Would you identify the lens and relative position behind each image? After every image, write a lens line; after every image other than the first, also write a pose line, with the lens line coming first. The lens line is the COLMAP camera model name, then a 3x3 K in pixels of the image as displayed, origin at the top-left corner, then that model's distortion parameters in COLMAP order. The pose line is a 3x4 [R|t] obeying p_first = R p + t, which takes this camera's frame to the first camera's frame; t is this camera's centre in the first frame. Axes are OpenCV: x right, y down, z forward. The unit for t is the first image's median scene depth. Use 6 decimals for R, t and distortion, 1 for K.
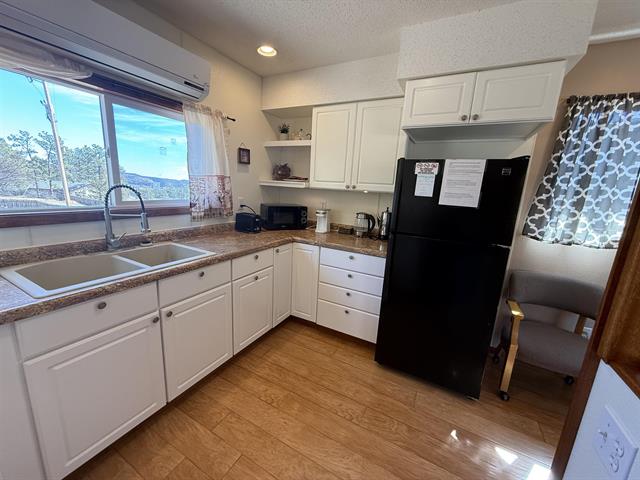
lens RADIAL K [[253.8, 0, 320.3], [0, 253.8, 240.2], [0, 0, 1]] dist [0.000275, 0.000240]
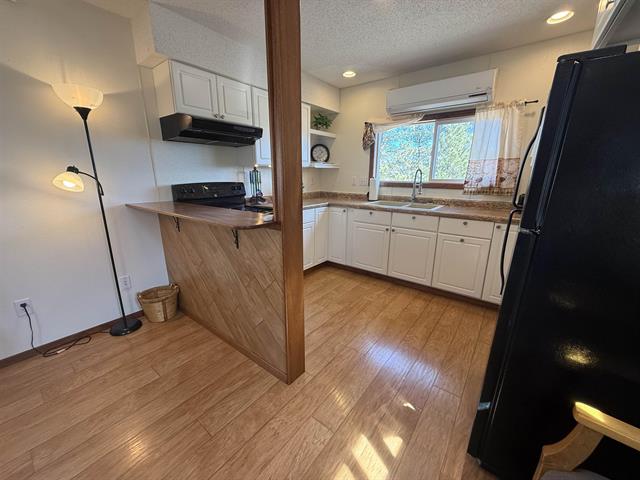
lens RADIAL K [[253.8, 0, 319.6], [0, 253.8, 240.5], [0, 0, 1]] dist [0.000275, 0.000240]
pose [[-0.164283, 0.201784, -0.965554, 1.184557], [-0.215079, 0.947974, 0.234704, 0.010069], [0.962680, 0.246228, -0.112337, 0.531315]]
